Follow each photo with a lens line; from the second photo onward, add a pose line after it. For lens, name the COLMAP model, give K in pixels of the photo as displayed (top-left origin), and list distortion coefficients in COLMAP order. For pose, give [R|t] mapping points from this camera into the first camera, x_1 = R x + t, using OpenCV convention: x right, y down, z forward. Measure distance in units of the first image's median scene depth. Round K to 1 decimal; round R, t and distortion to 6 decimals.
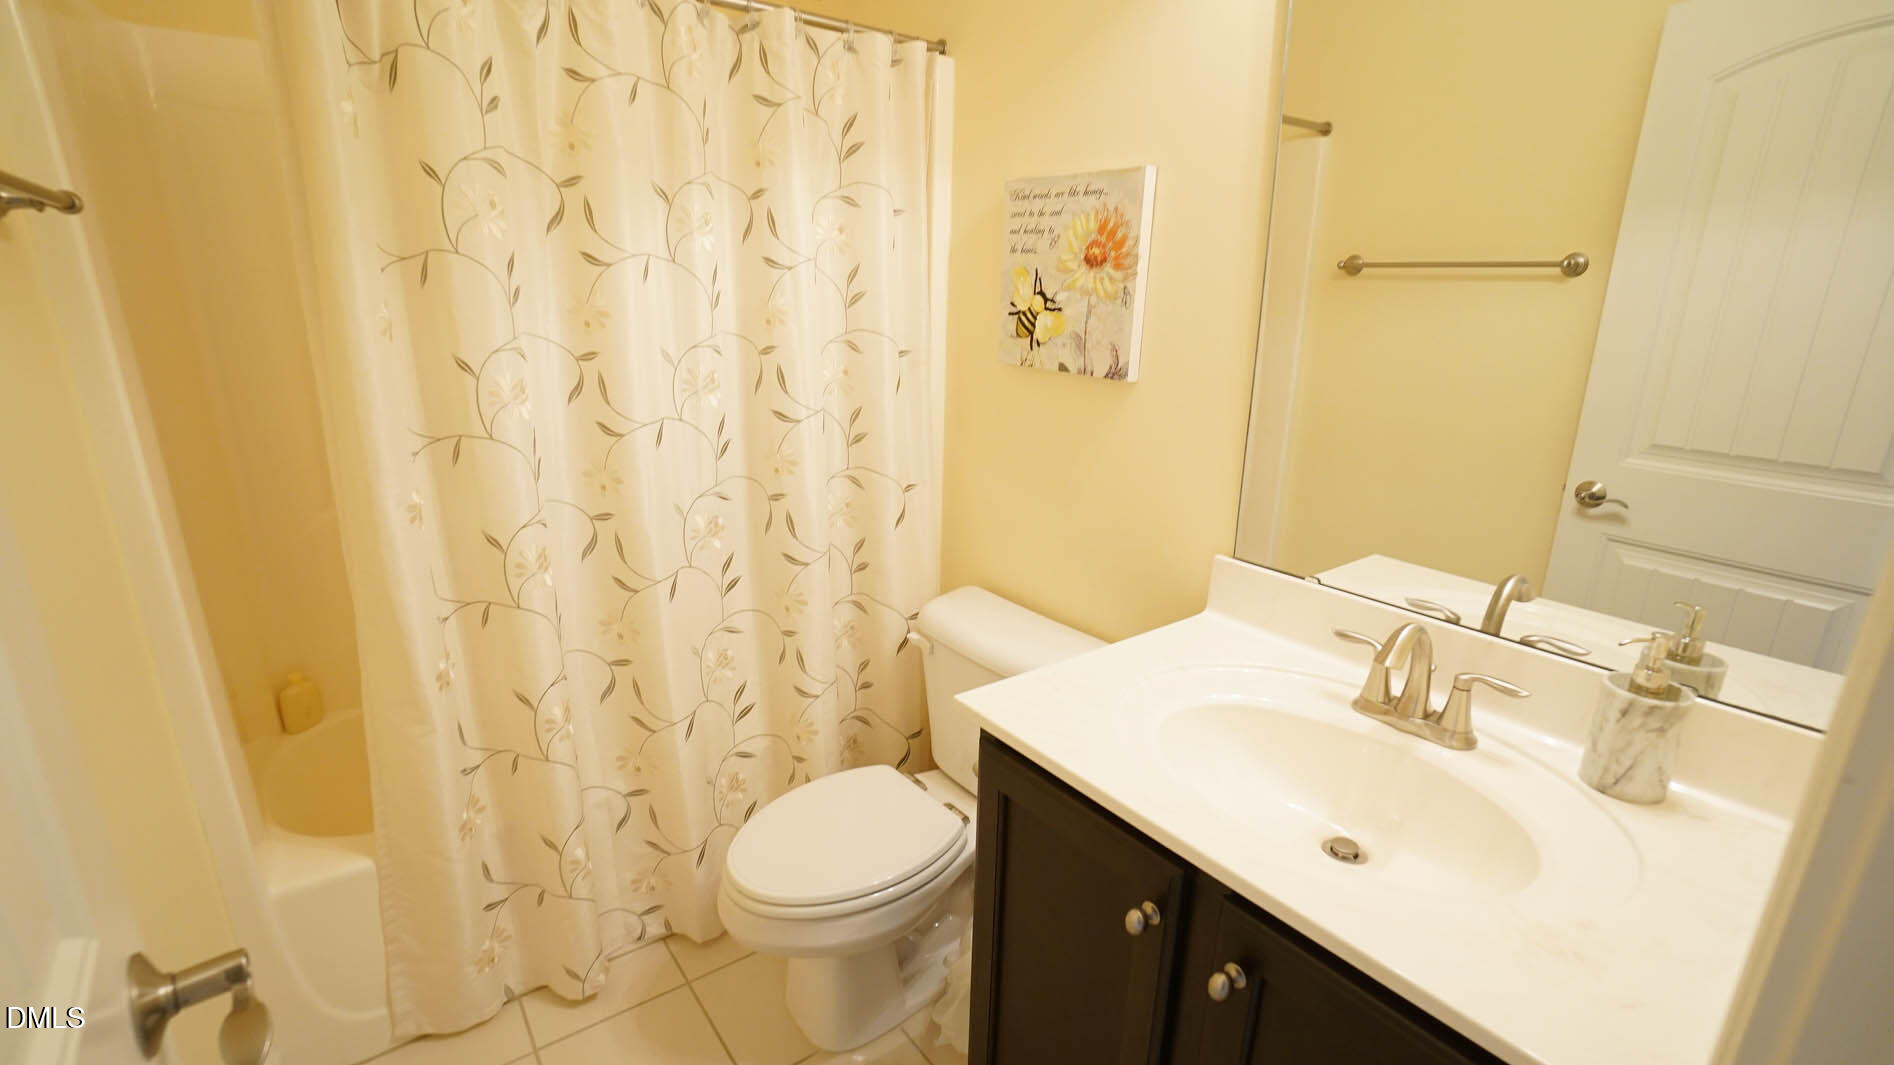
lens RADIAL K [[846.8, 0, 934.4], [0, 846.8, 536.0], [0, 0, 1]] dist [-0.062892, 0.023113]
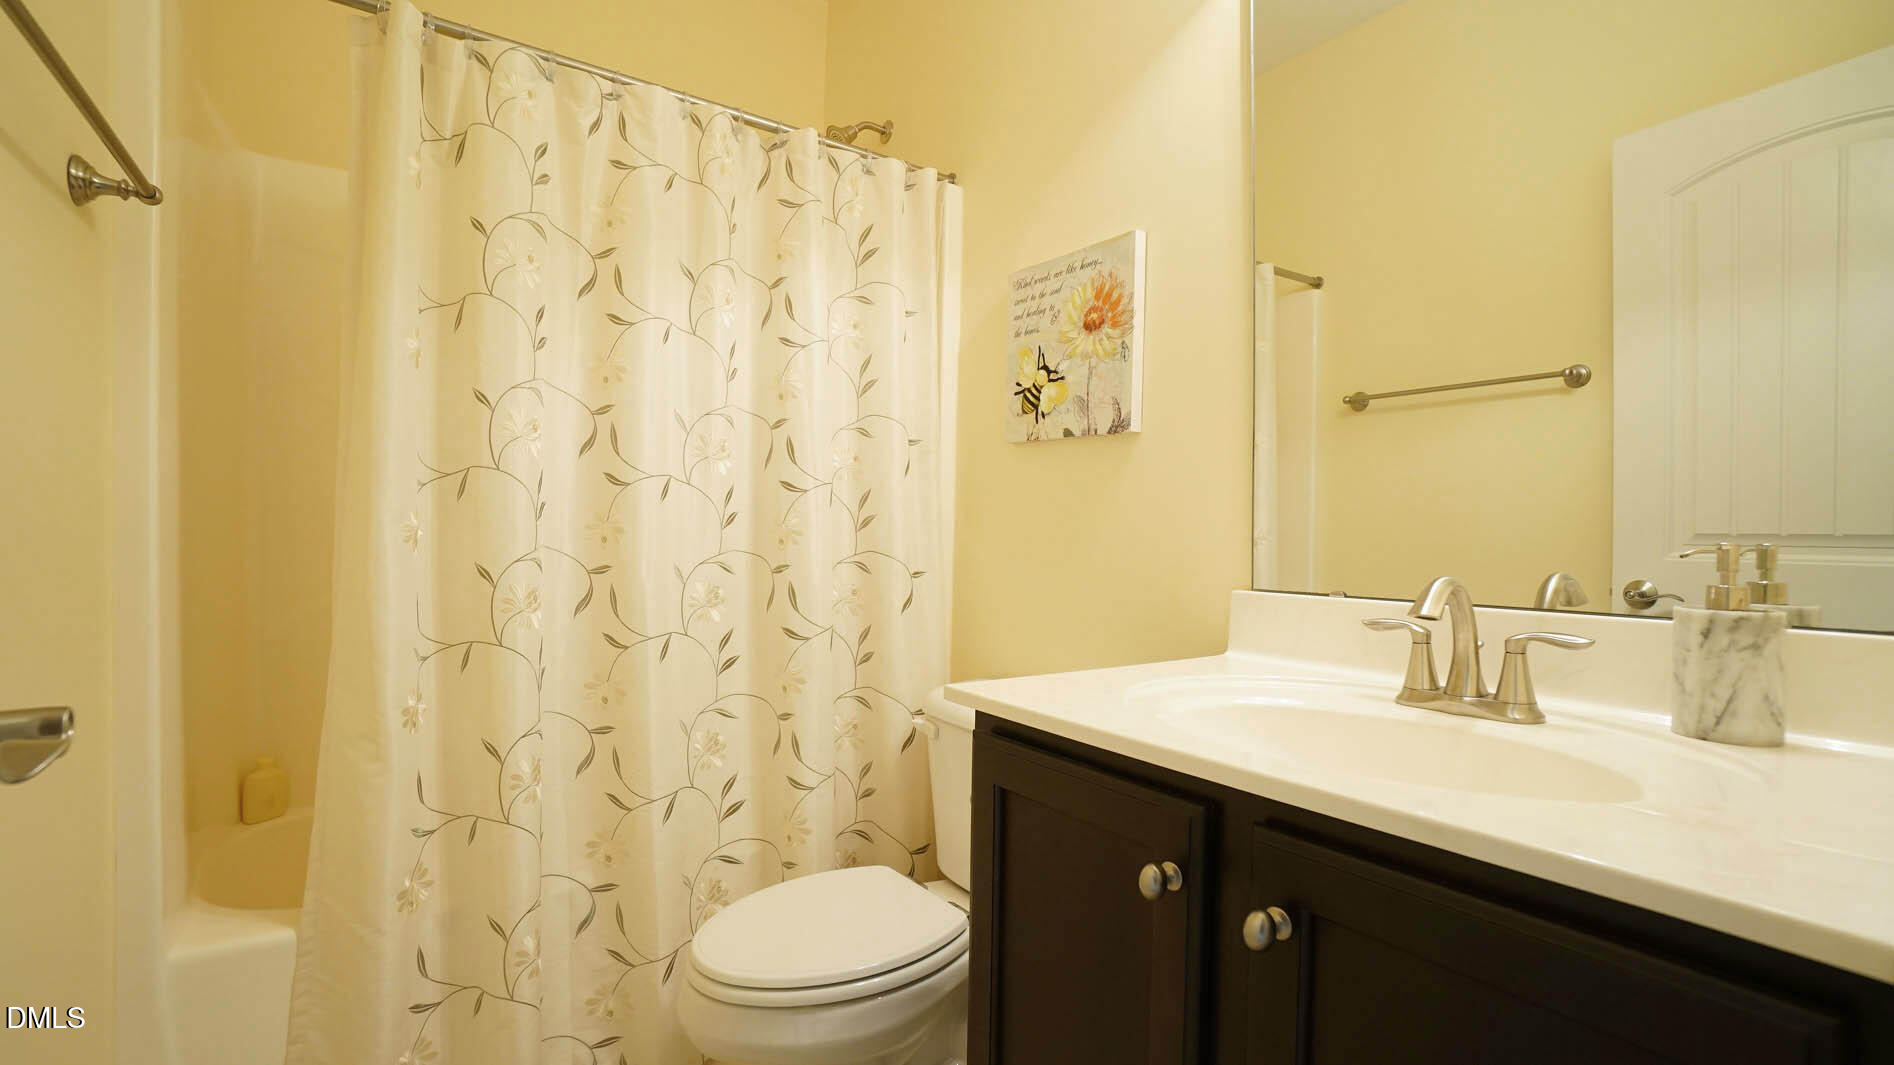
lens RADIAL K [[847.8, 0, 931.7], [0, 847.8, 535.3], [0, 0, 1]] dist [-0.063030, 0.023771]
pose [[0.999106, 0.000545, -0.042265, 0.033698], [-0.012394, 0.959736, -0.280631, 0.208628], [0.040410, 0.280904, 0.958885, 0.061066]]
